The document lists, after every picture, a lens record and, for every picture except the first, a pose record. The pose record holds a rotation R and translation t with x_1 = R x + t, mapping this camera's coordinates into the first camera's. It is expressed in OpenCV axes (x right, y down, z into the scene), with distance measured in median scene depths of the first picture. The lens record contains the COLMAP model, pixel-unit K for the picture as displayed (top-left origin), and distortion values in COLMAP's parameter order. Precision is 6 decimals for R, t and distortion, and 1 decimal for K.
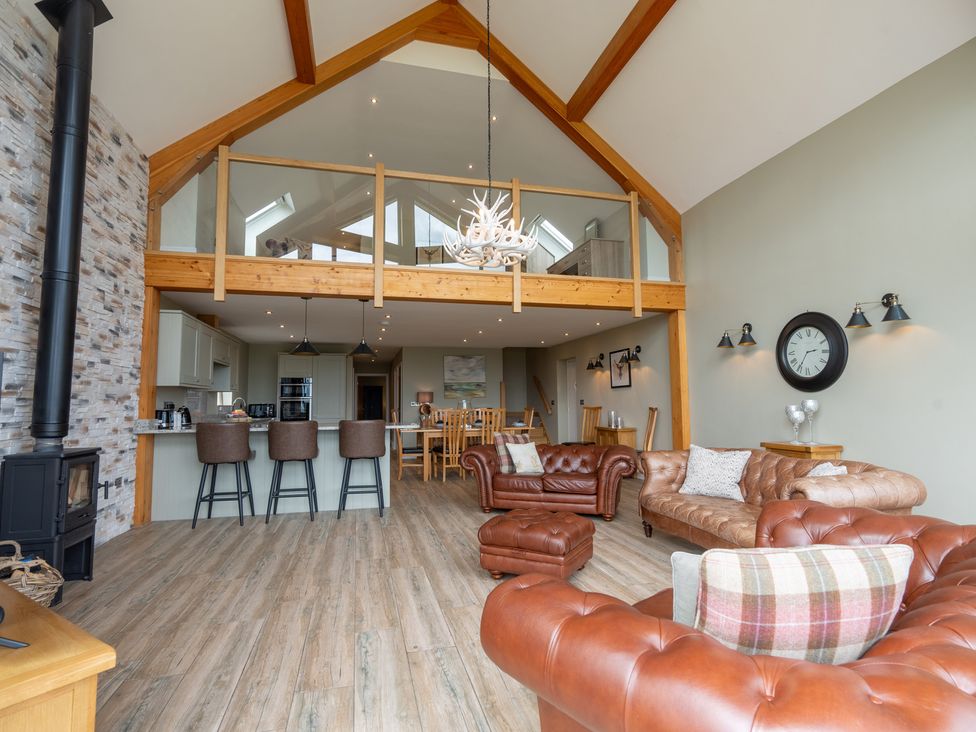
lens RADIAL K [[496.4, 0, 490.6], [0, 496.4, 369.4], [0, 0, 1]] dist [-0.008531, 0.000772]
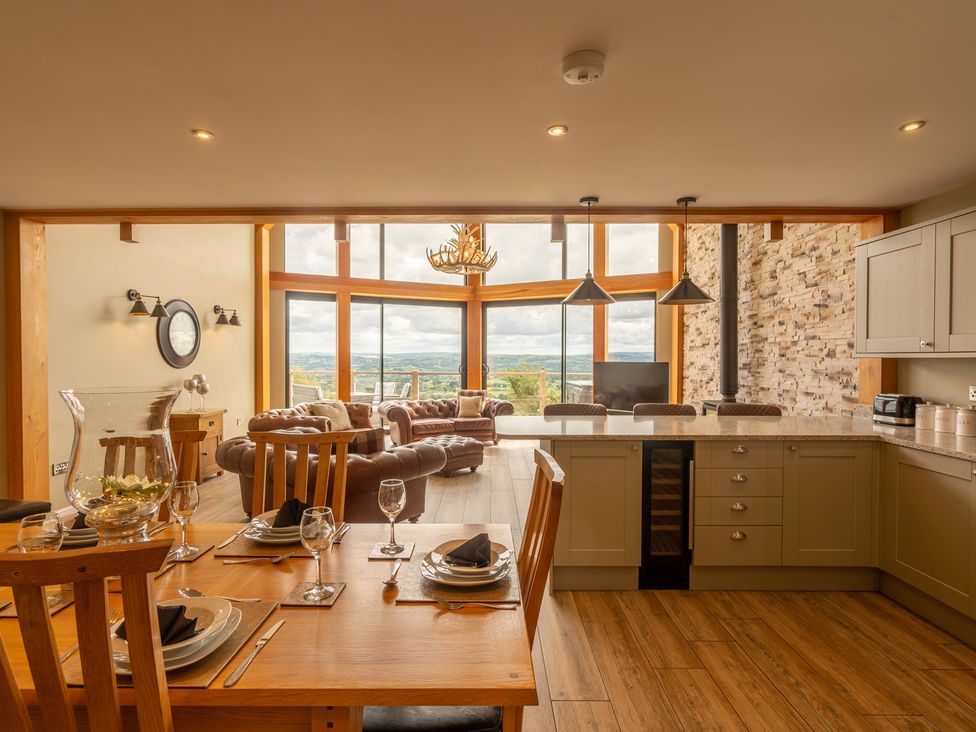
lens RADIAL K [[496.4, 0, 490.6], [0, 496.4, 369.4], [0, 0, 1]] dist [-0.008531, 0.000772]
pose [[-0.964993, 0.000751, 0.262276, -0.350635], [-0.010893, 0.999018, -0.042938, 0.087046], [-0.262051, -0.044292, -0.964037, 1.861035]]
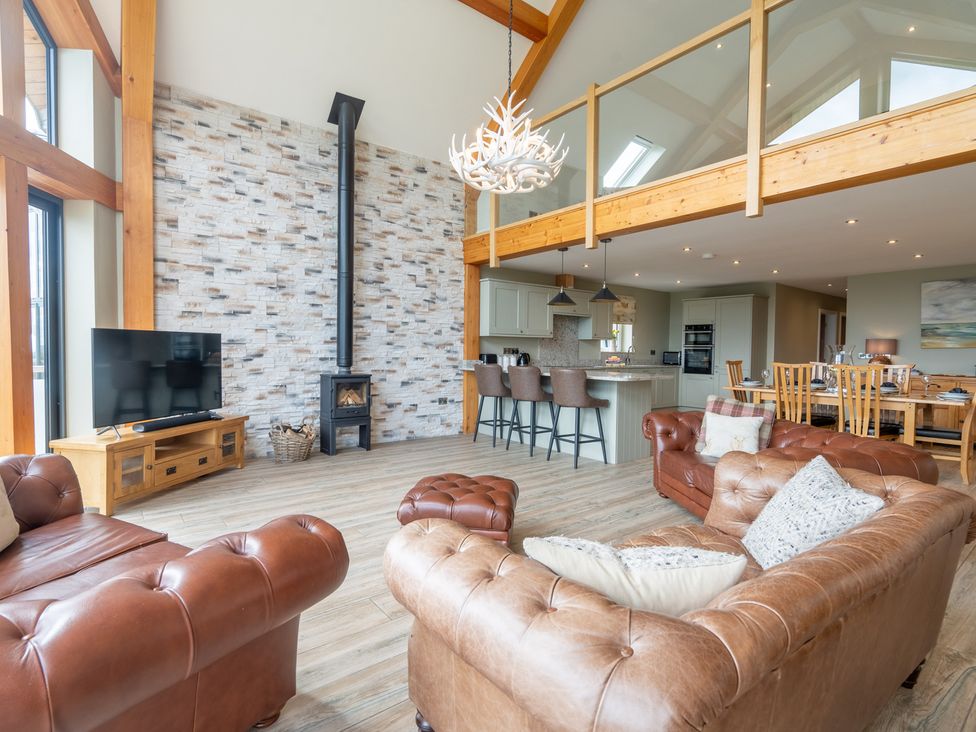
lens RADIAL K [[496.4, 0, 490.6], [0, 496.4, 369.4], [0, 0, 1]] dist [-0.008531, 0.000772]
pose [[0.386347, 0.051282, -0.920927, 0.634007], [0.046541, 0.996097, 0.074992, 0.024284], [0.921179, -0.071834, 0.382453, 0.514542]]
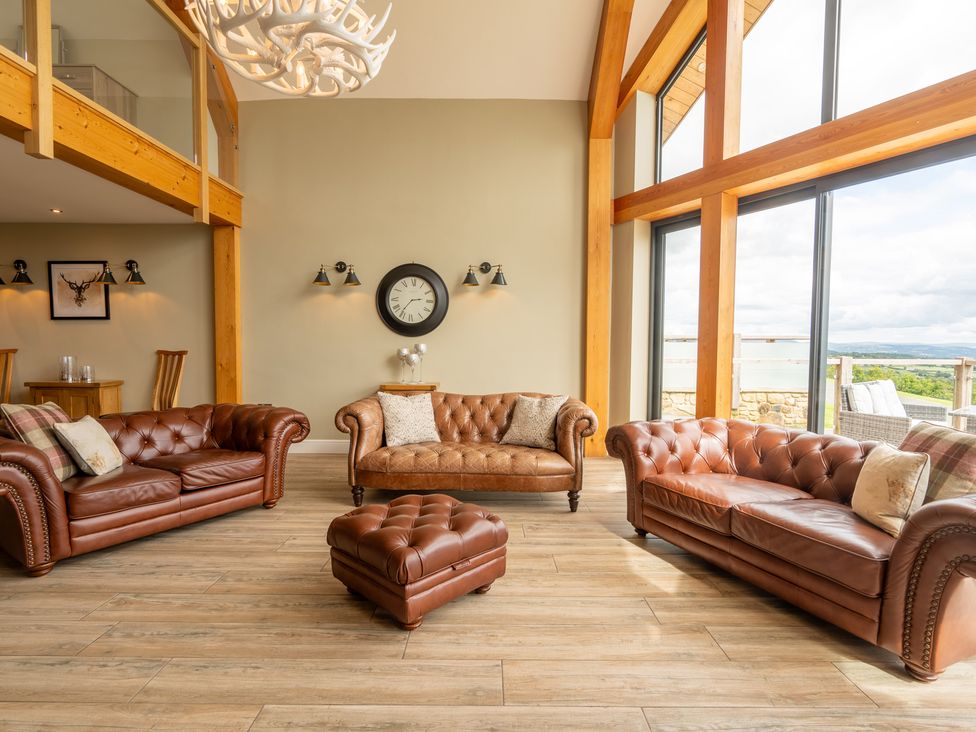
lens RADIAL K [[496.4, 0, 490.6], [0, 496.4, 369.4], [0, 0, 1]] dist [-0.008531, 0.000772]
pose [[0.257289, -0.037508, 0.965606, -0.372606], [-0.074371, 0.995514, 0.058486, 0.039762], [-0.963469, -0.086861, 0.253345, 0.529978]]
